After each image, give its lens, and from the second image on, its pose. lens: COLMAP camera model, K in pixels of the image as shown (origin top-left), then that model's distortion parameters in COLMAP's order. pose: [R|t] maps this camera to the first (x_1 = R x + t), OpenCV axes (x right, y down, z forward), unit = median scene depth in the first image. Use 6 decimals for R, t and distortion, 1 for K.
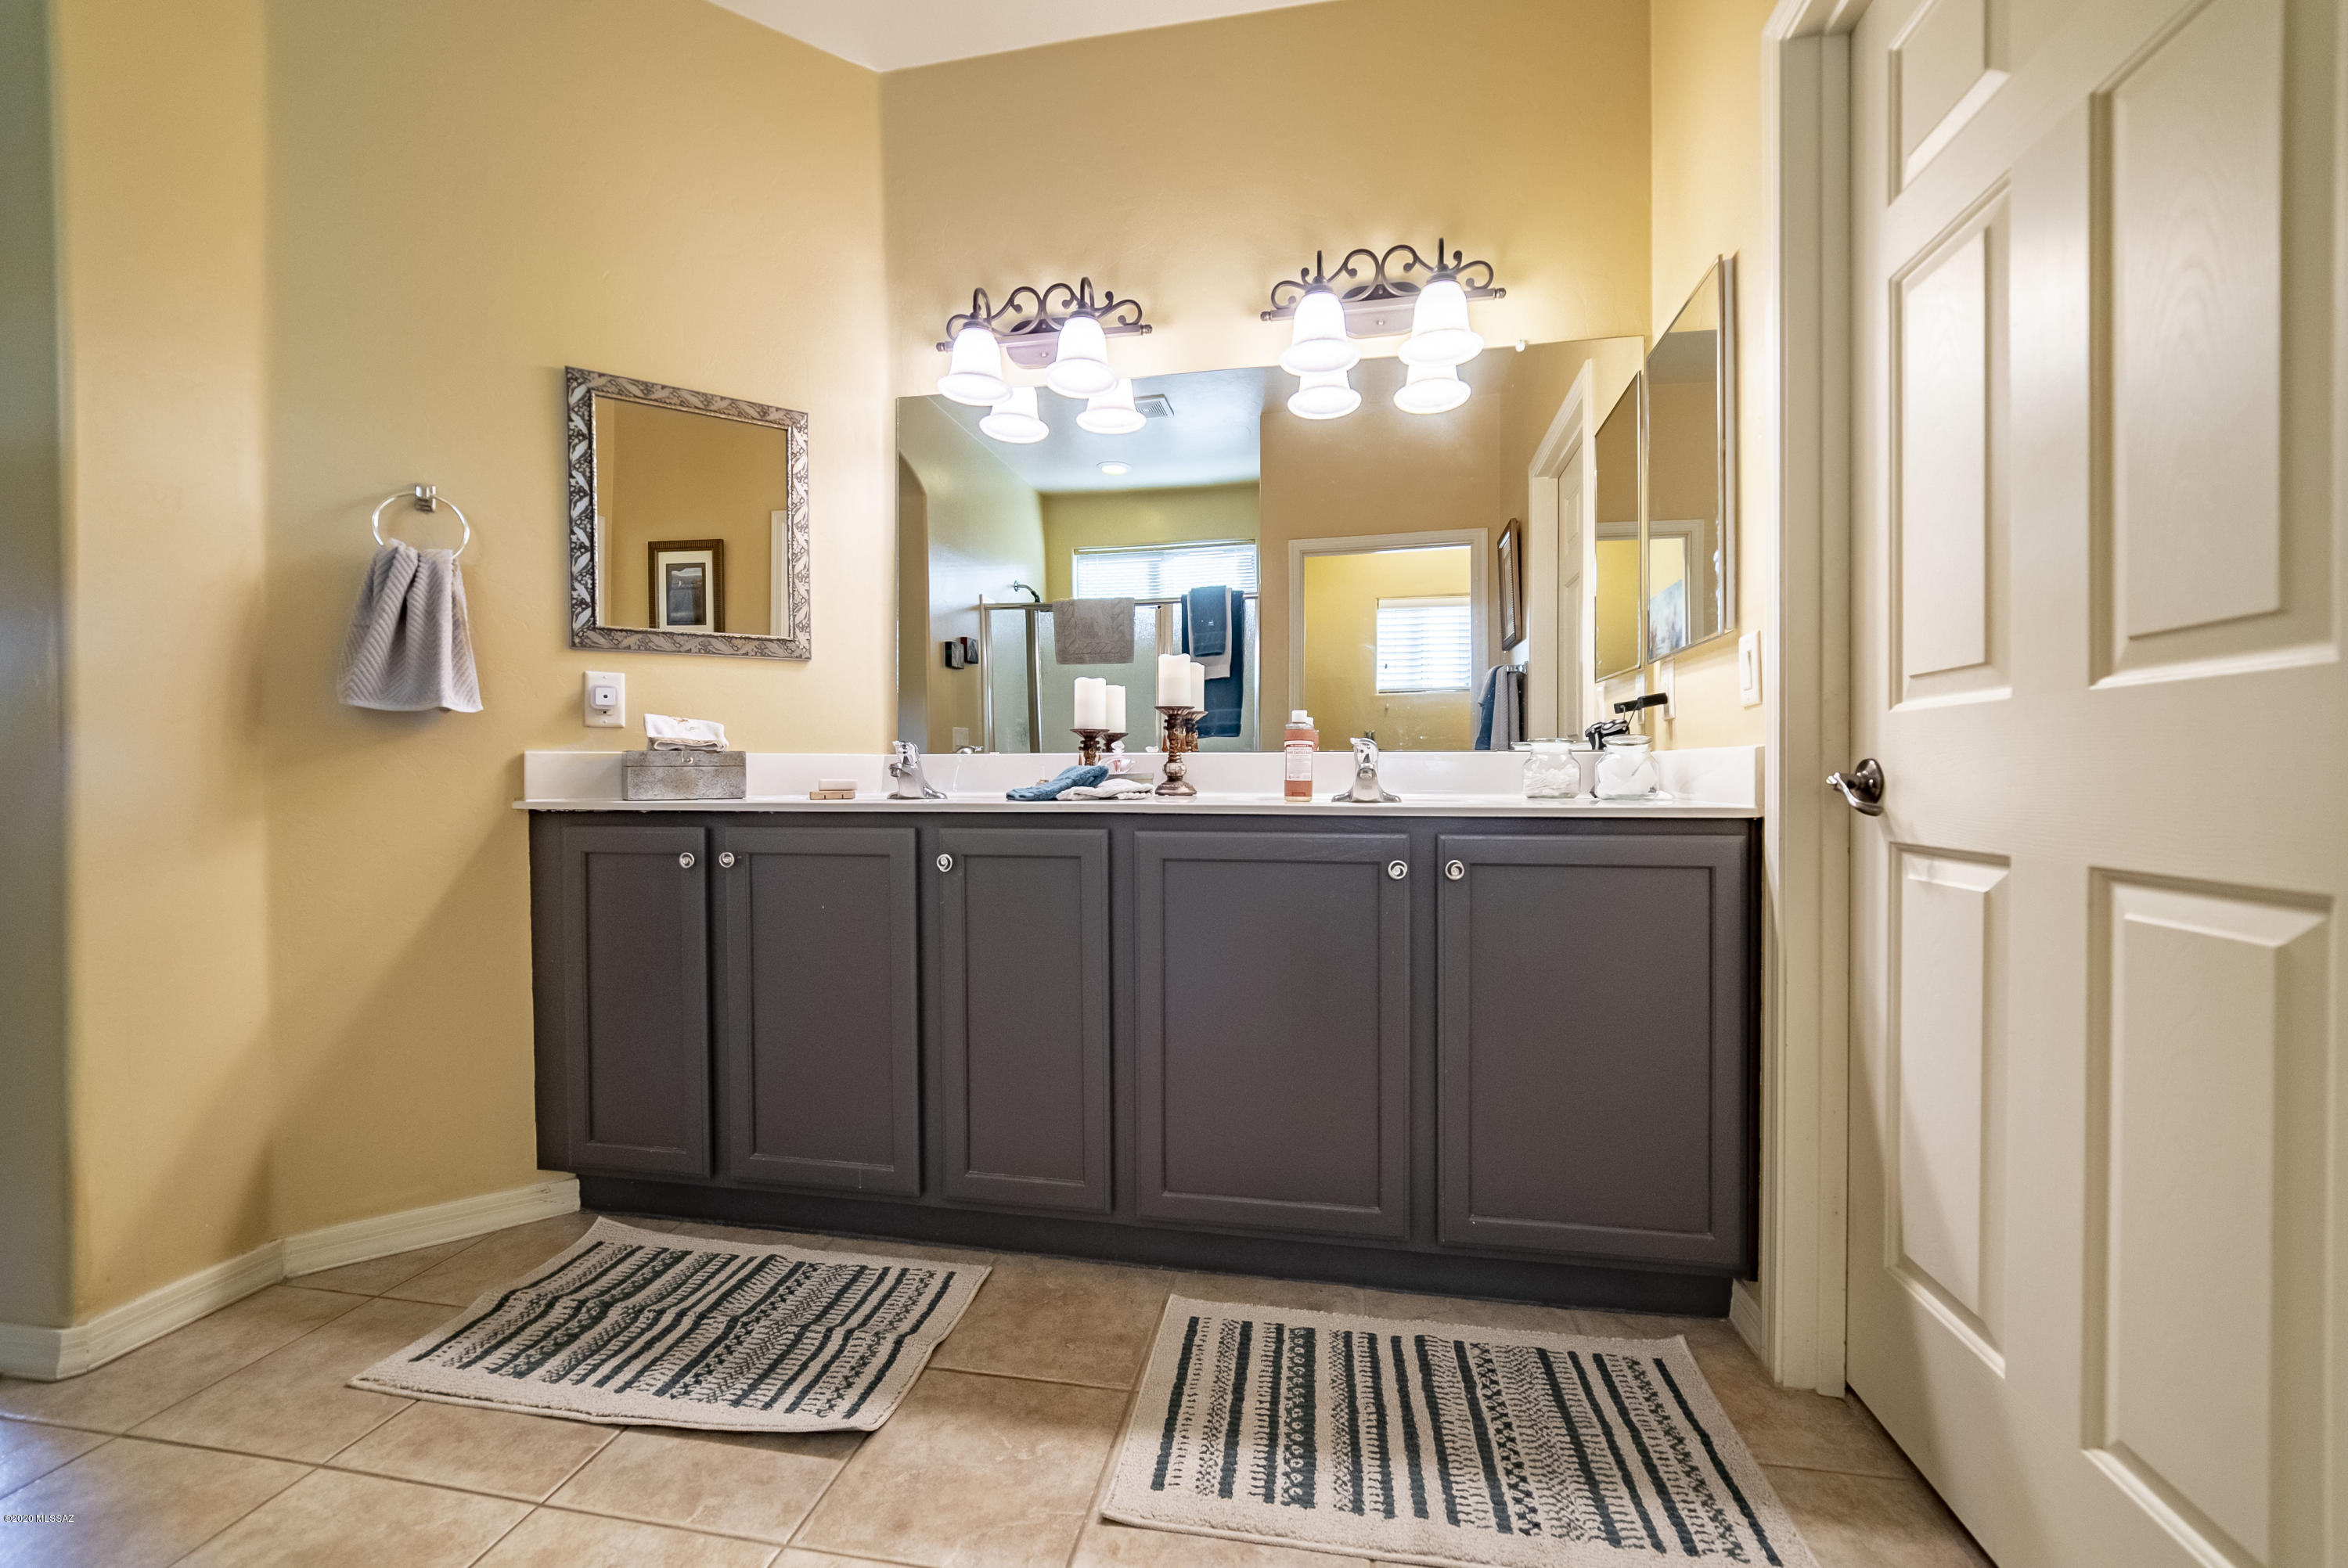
lens RADIAL K [[927.1, 0, 1174.0], [0, 927.1, 784.0], [0, 0, 1]] dist [-0.014296, -0.000035]
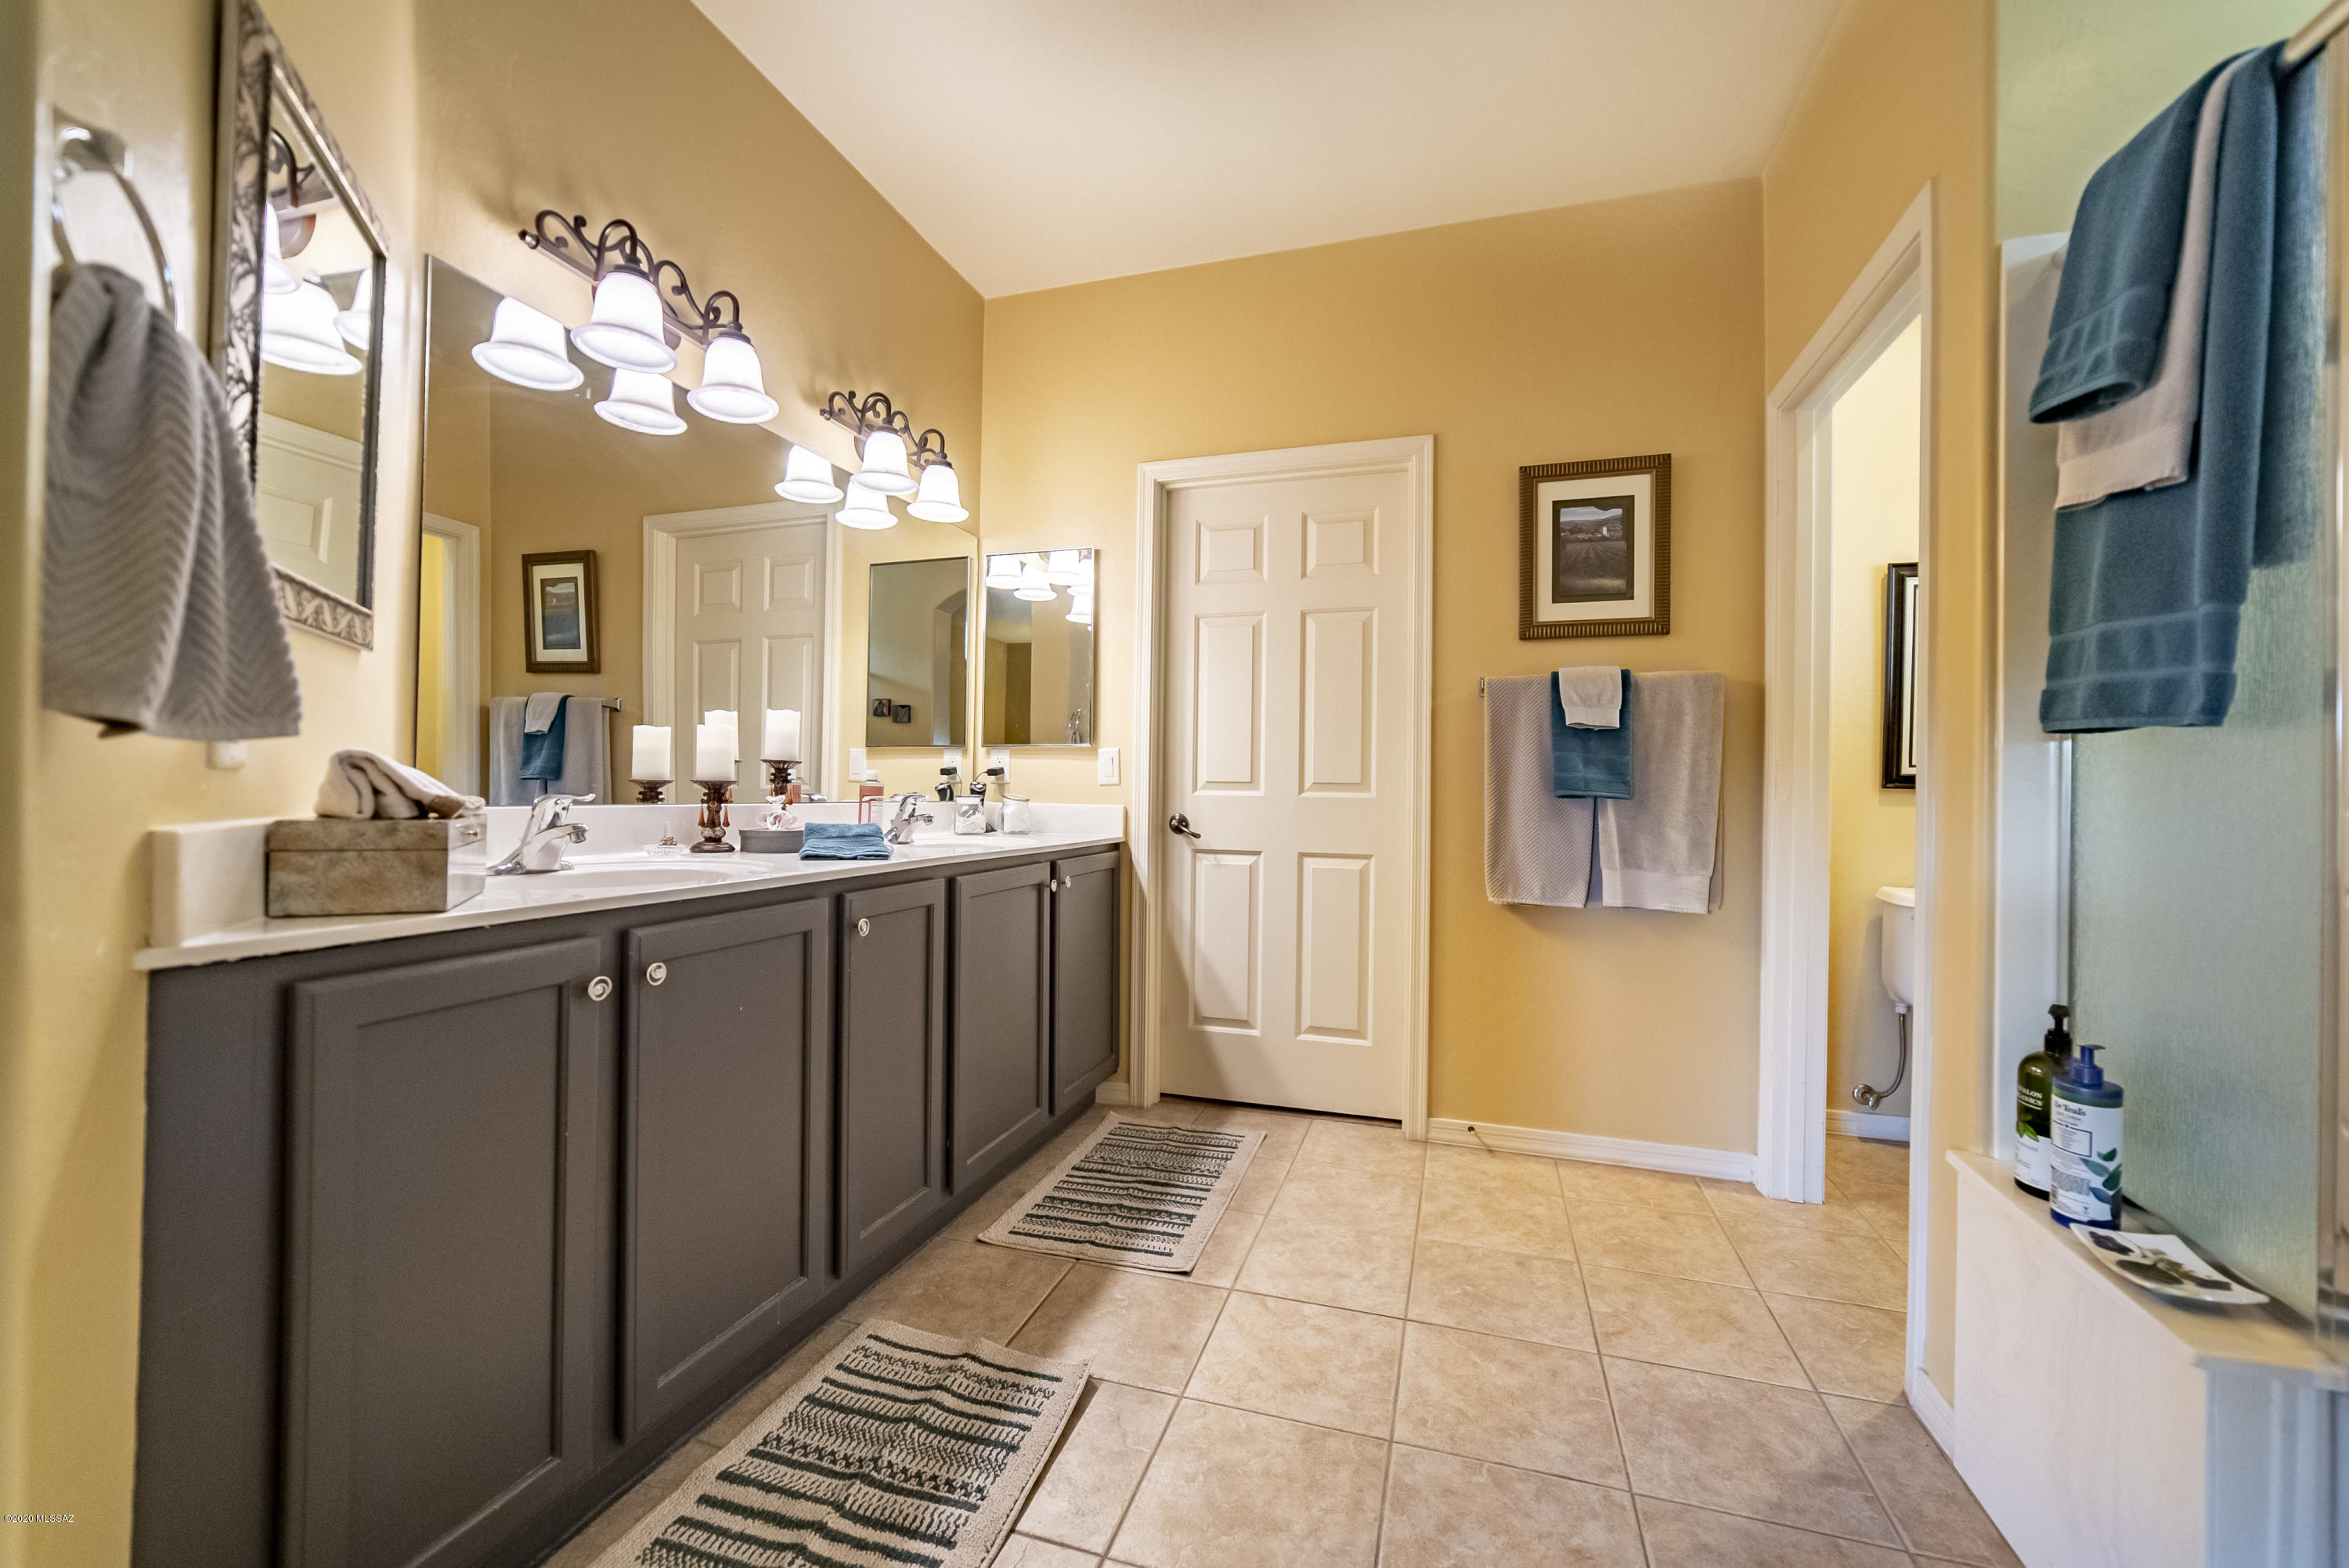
lens RADIAL K [[933.5, 0, 1174.5], [0, 933.5, 784.0], [0, 0, 1]] dist [-0.005977, 0.000129]
pose [[0.121173, 0.010376, 0.992577, -1.495965], [-0.005356, 0.999938, -0.009799, -0.075926], [-0.992617, -0.004129, 0.121221, 0.681038]]
